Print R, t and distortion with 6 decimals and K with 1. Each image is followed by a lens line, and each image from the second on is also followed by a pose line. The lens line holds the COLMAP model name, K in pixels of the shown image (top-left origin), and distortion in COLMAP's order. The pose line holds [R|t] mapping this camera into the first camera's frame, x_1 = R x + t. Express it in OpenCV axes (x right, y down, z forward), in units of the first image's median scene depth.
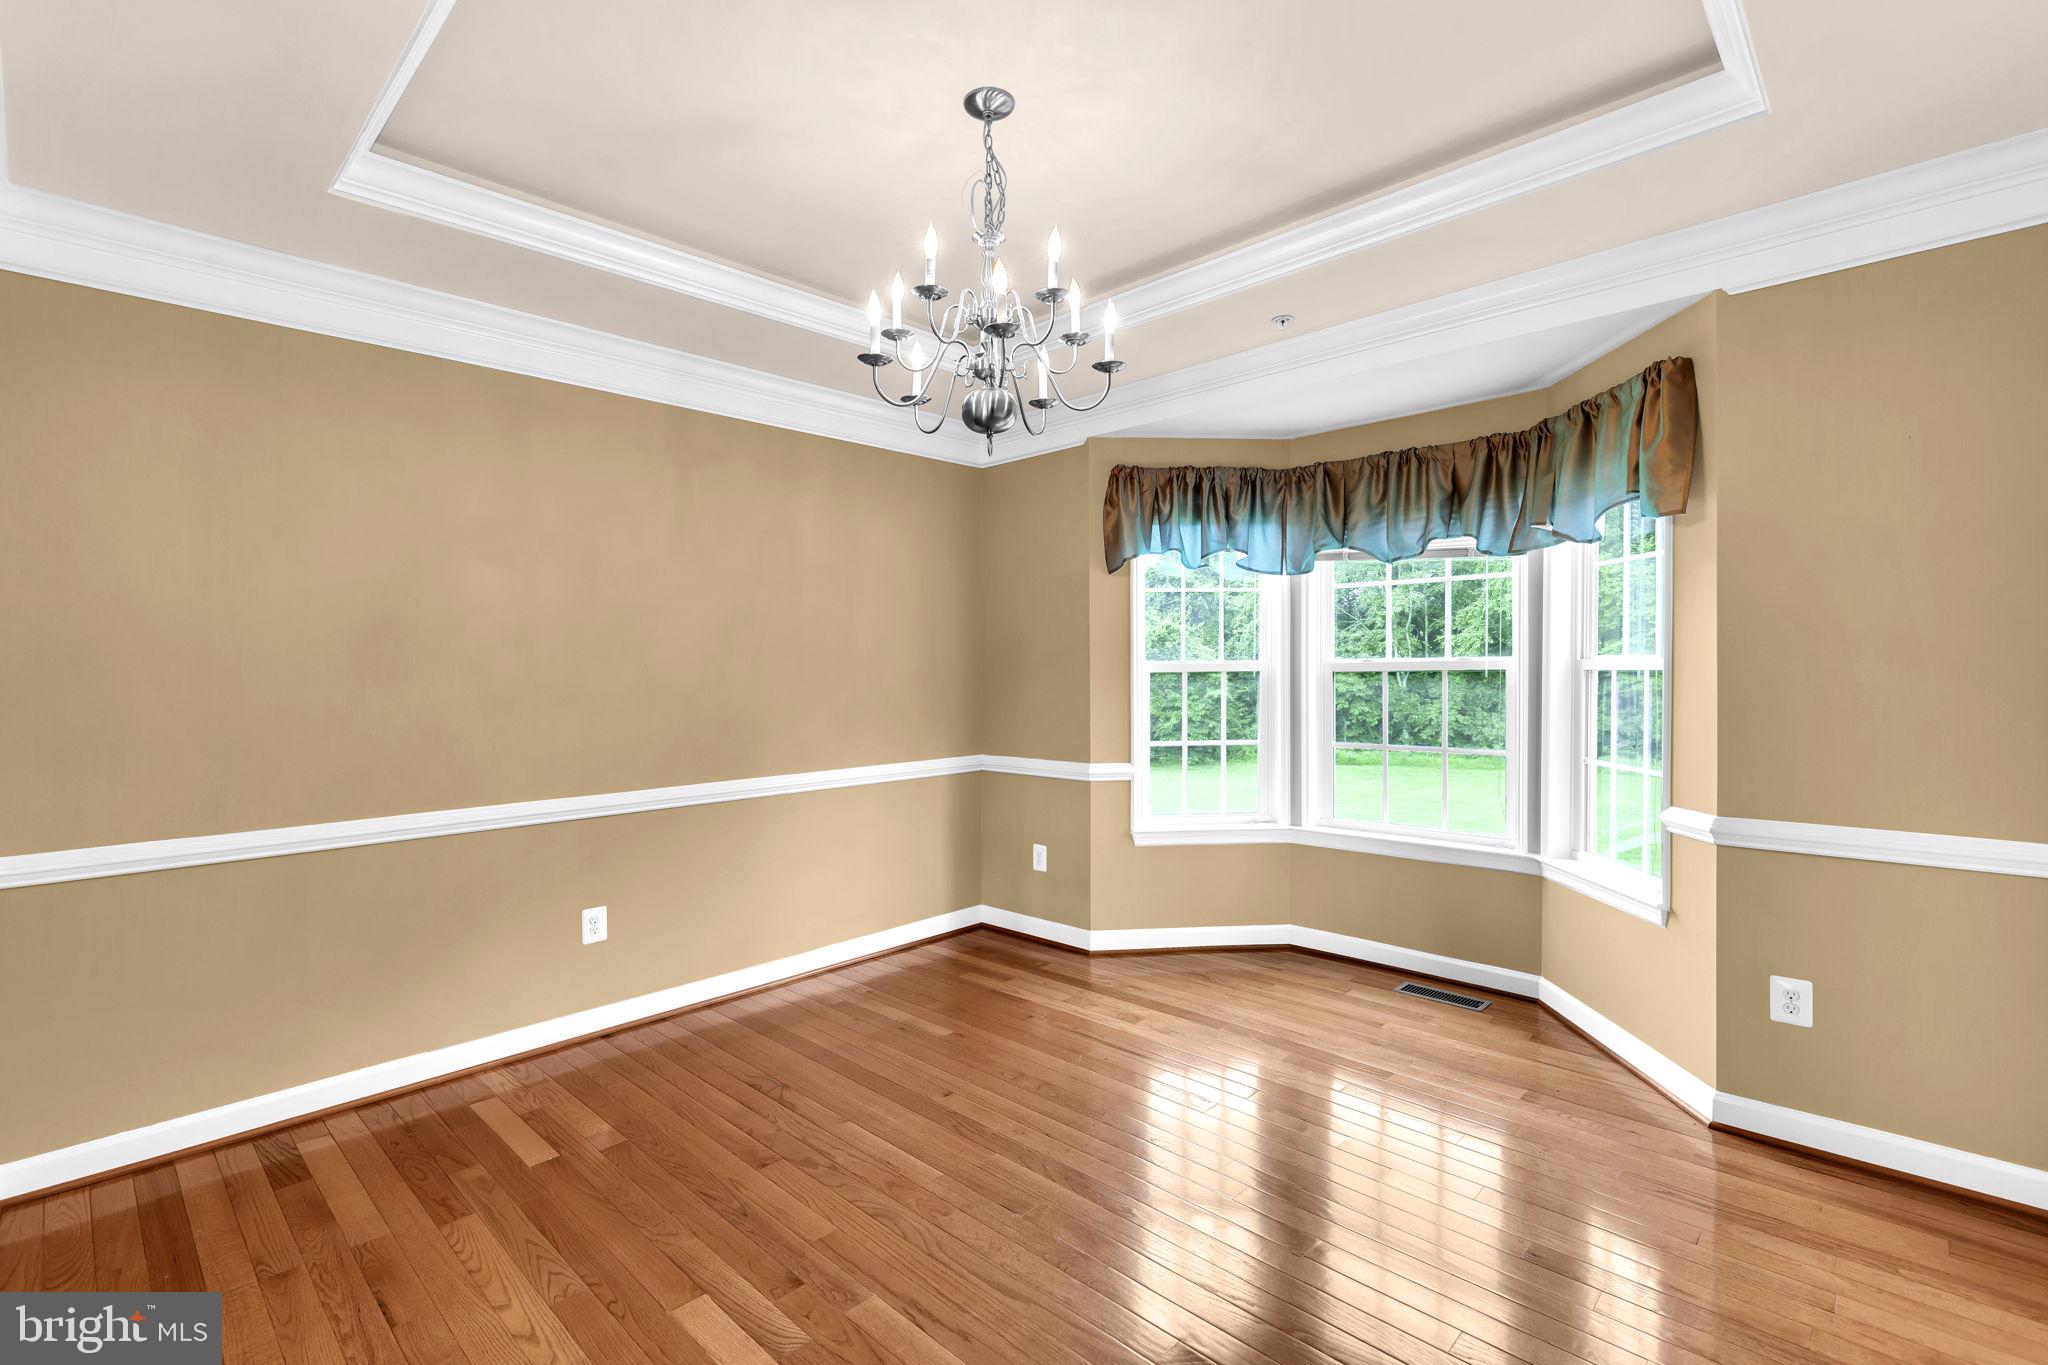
lens RADIAL K [[935.3, 0, 1015.0], [0, 935.3, 682.0], [0, 0, 1]] dist [0.005058, 0.000788]
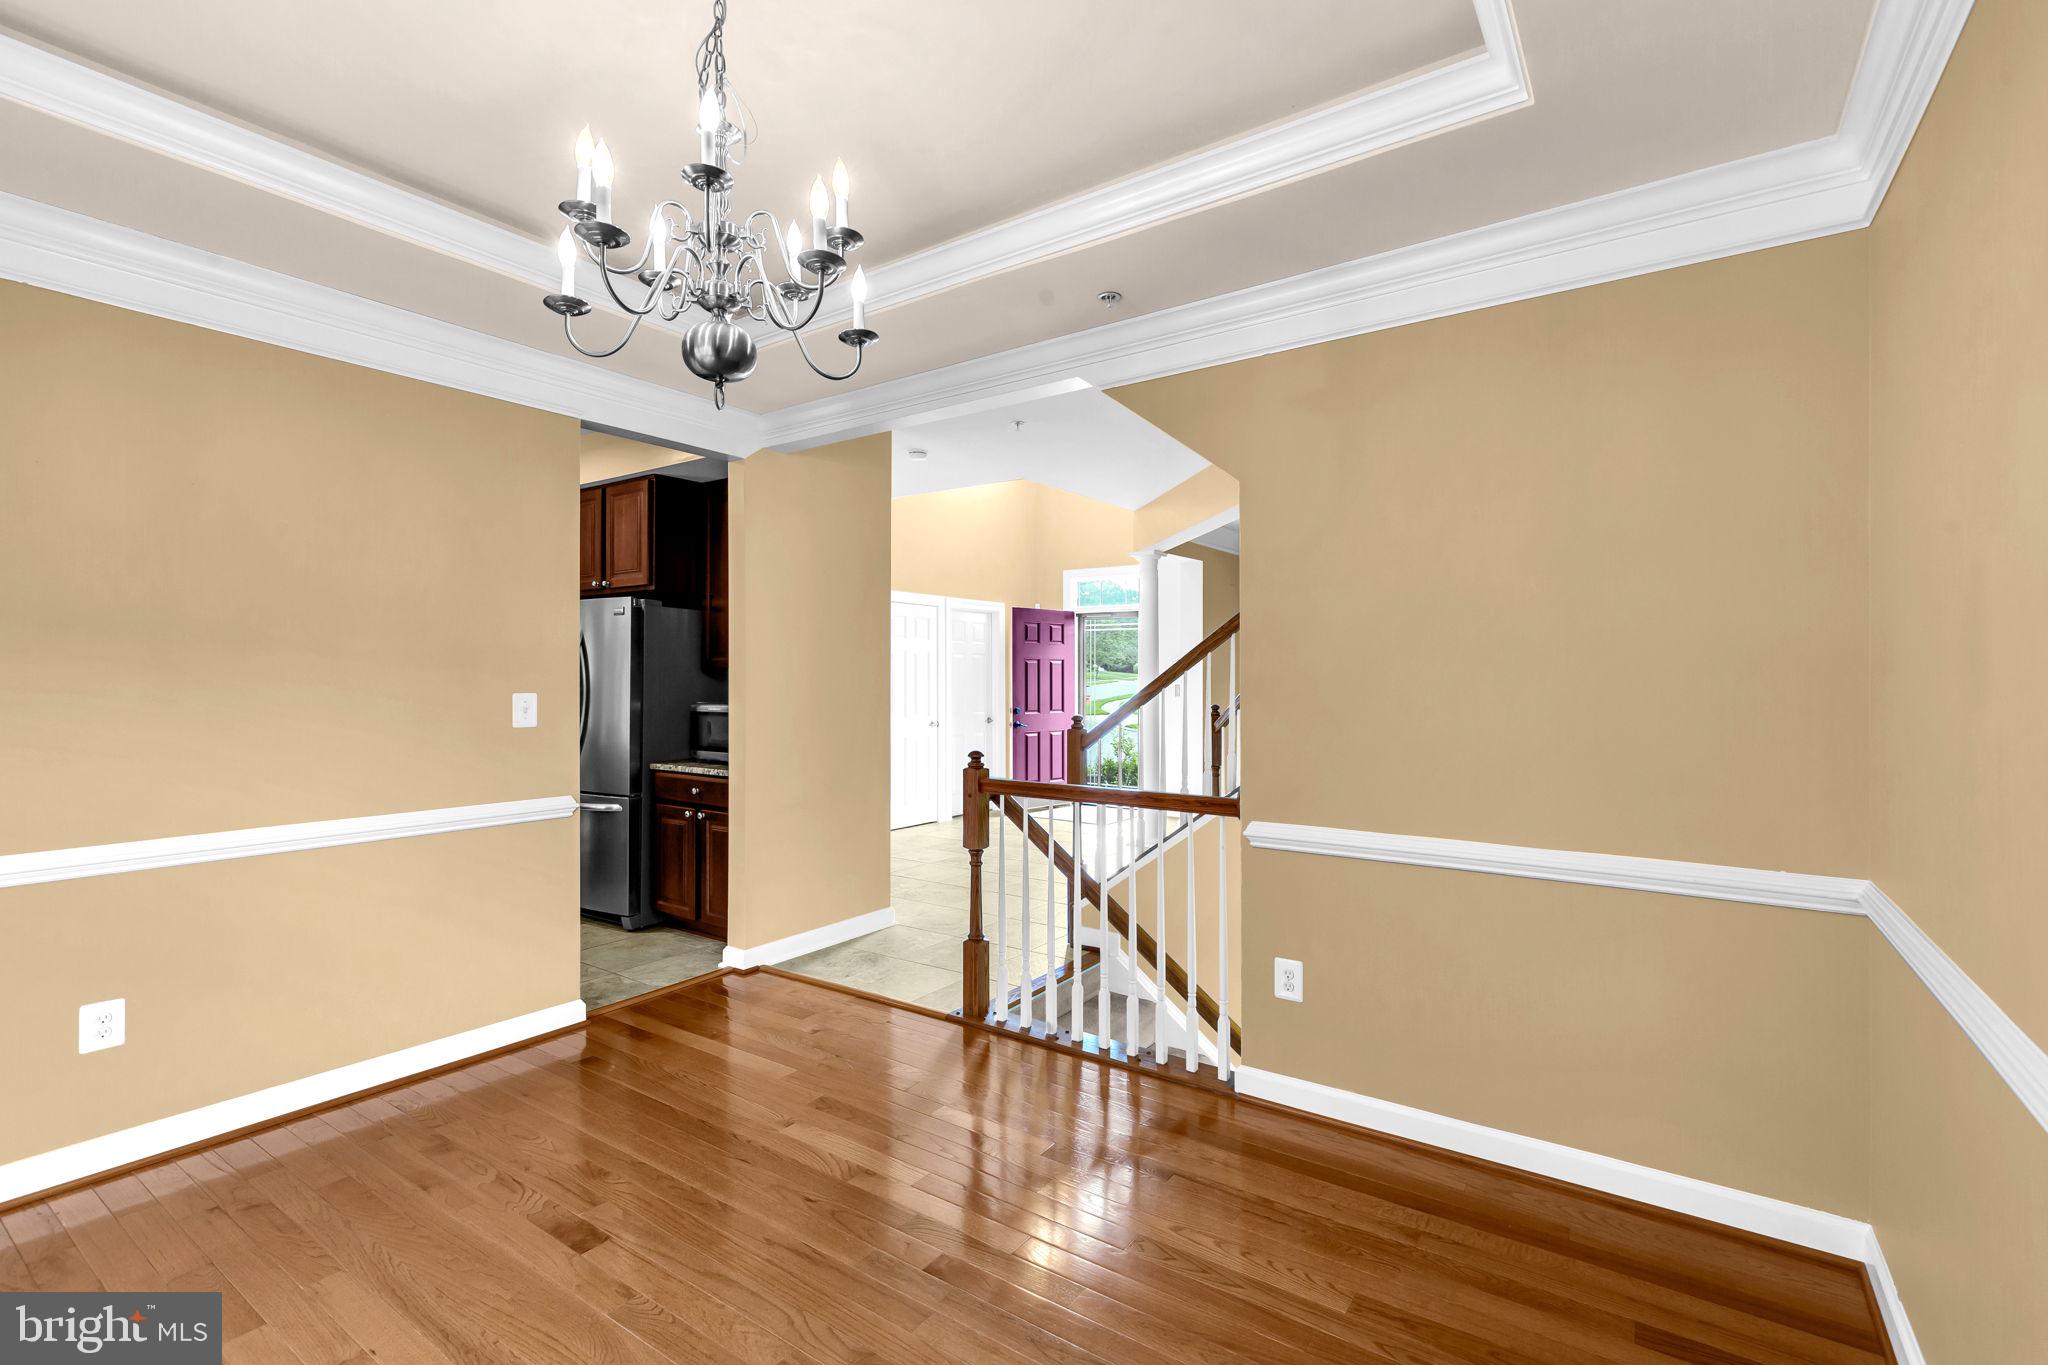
lens RADIAL K [[935.3, 0, 1028.1], [0, 935.3, 685.6], [0, 0, 1]] dist [0.005058, 0.000788]
pose [[0.986339, 0.010625, 0.164388, 0.119718], [-0.008453, 0.999868, -0.013908, -0.002631], [-0.164514, 0.012329, 0.986298, 0.122845]]
